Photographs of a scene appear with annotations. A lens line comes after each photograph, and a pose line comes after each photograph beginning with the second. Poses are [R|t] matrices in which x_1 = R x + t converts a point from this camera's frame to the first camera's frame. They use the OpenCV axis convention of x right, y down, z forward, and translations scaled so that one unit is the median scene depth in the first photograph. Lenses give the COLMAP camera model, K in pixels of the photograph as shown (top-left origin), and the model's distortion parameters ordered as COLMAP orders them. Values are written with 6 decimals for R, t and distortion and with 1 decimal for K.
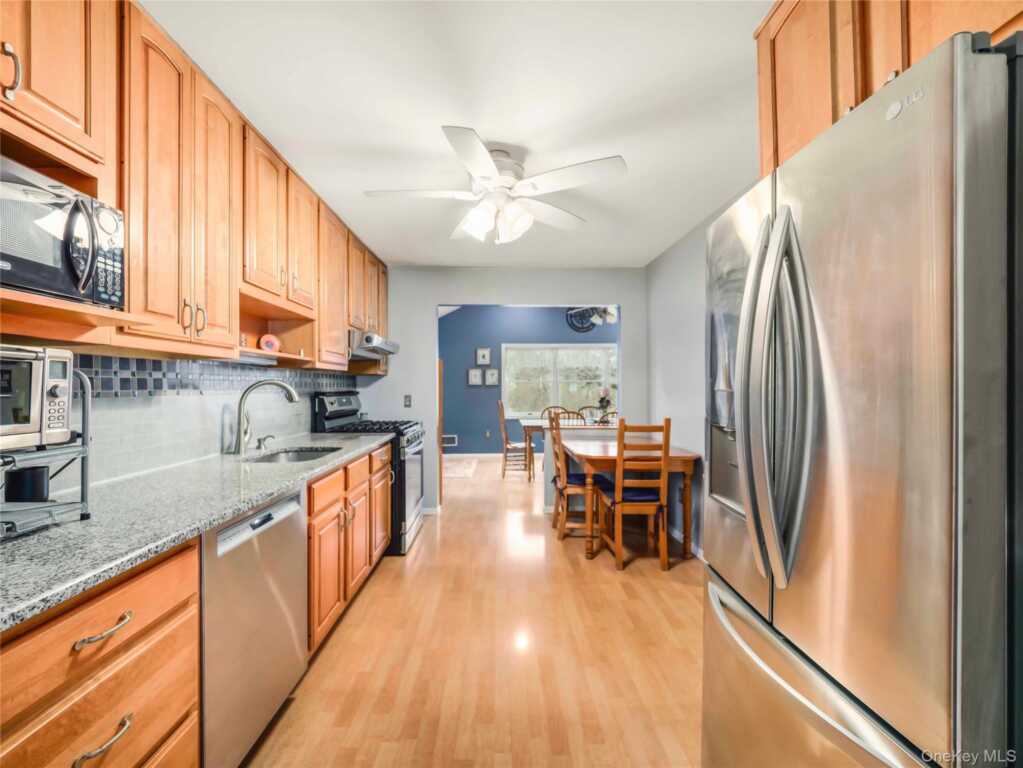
lens RADIAL K [[429.7, 0, 511.5], [0, 429.7, 384.0], [0, 0, 1]] dist [-0.003274, -0.000531]
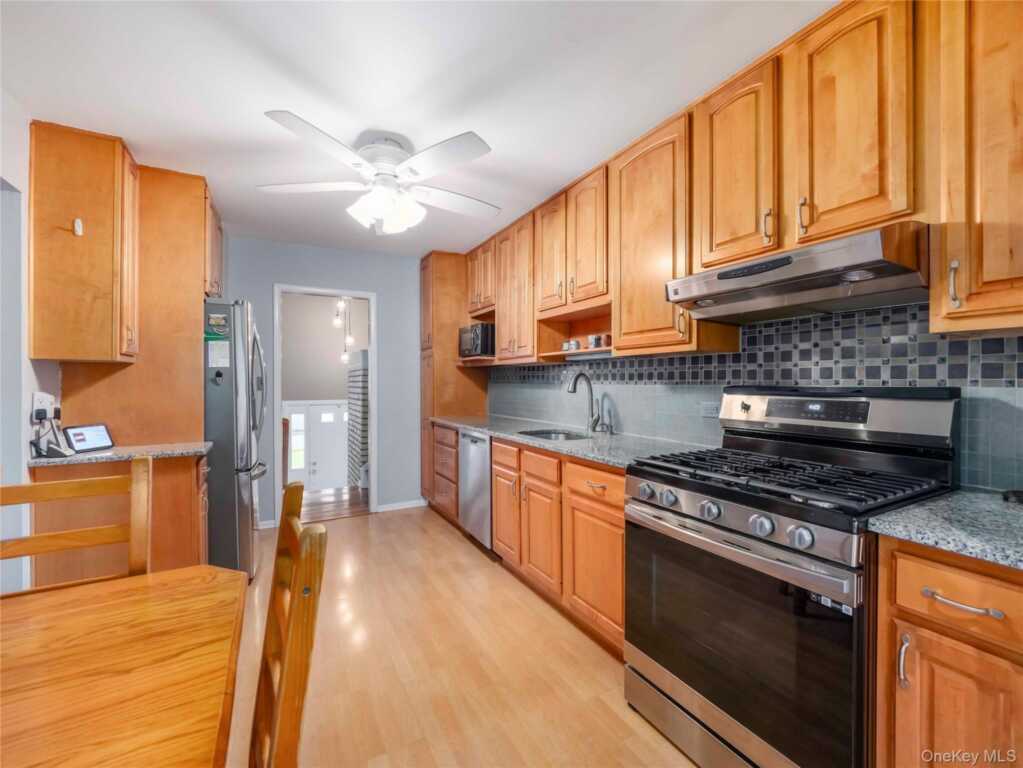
lens RADIAL K [[437.1, 0, 505.8], [0, 437.1, 382.8], [0, 0, 1]] dist [-0.007628, -0.000871]
pose [[-0.899801, 0.006954, -0.436245, 0.135258], [0.007332, 0.999973, 0.000817, 0.014185], [0.436238, -0.002463, -0.899828, 1.728692]]
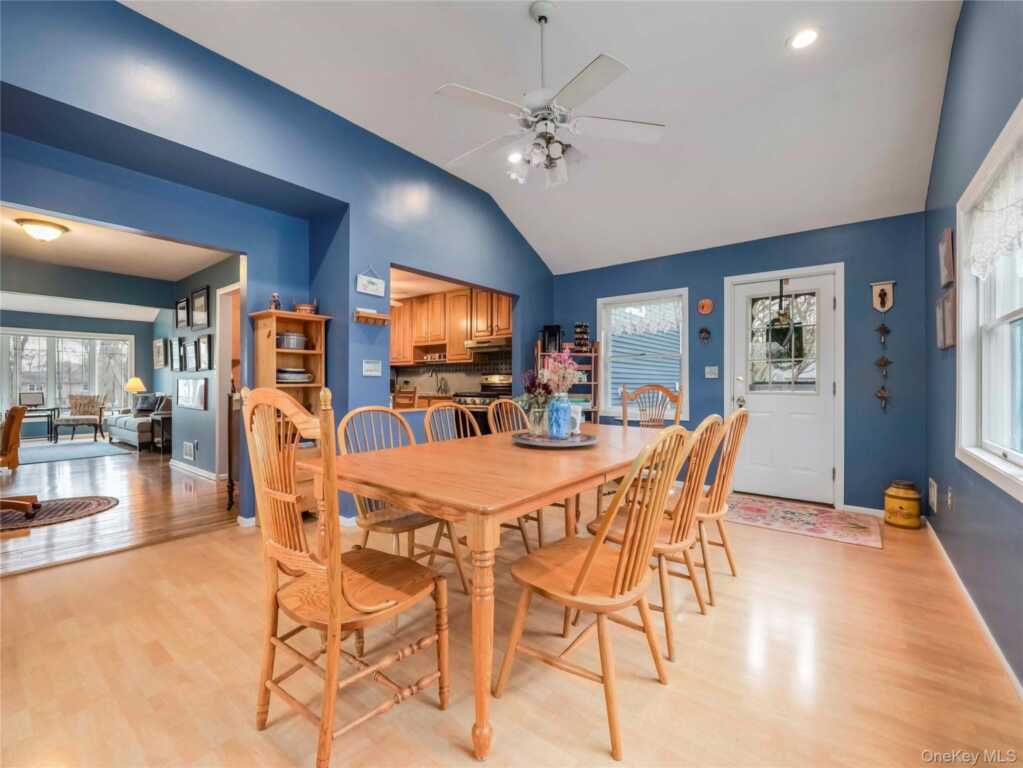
lens RADIAL K [[437.1, 0, 505.8], [0, 437.1, 382.8], [0, 0, 1]] dist [-0.007628, -0.000871]
pose [[-0.647354, -0.000191, -0.762189, 1.240782], [0.005024, 0.999977, -0.004518, 0.090053], [0.762173, -0.006754, -0.647338, 2.897985]]
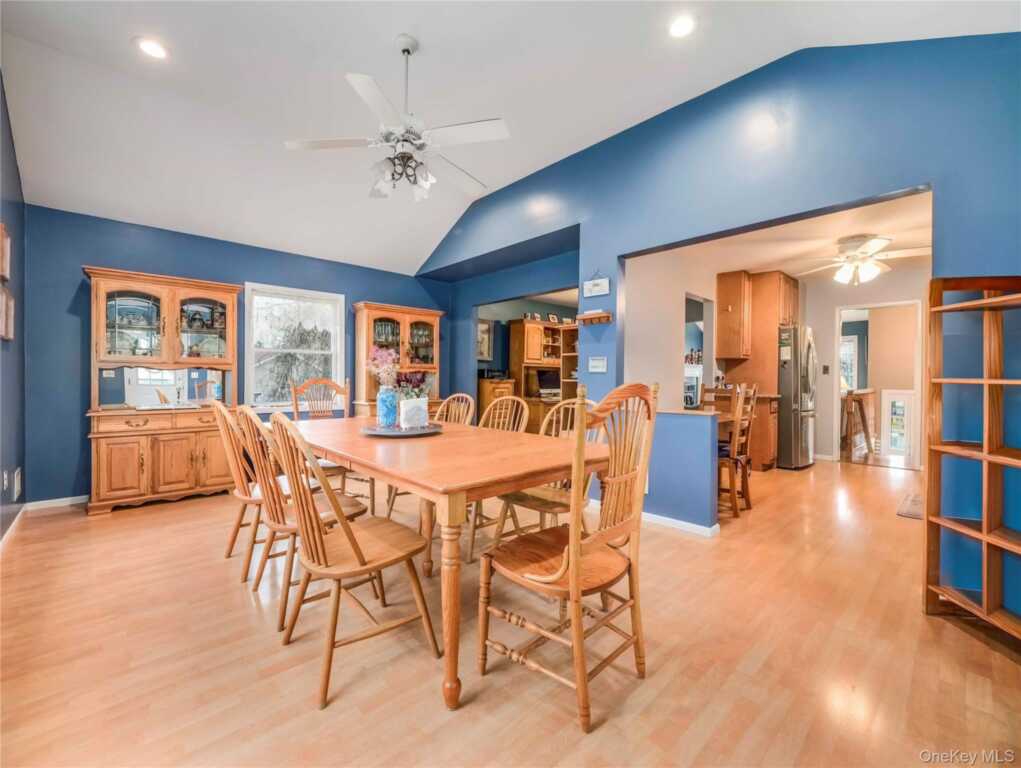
lens RADIAL K [[428.9, 0, 510.5], [0, 428.9, 384.0], [0, 0, 1]] dist [-0.003274, -0.000531]
pose [[-0.667540, -0.010705, 0.744497, -0.351251], [-0.011196, 0.999928, 0.004339, 0.096213], [-0.744490, -0.005439, -0.667612, 2.859649]]
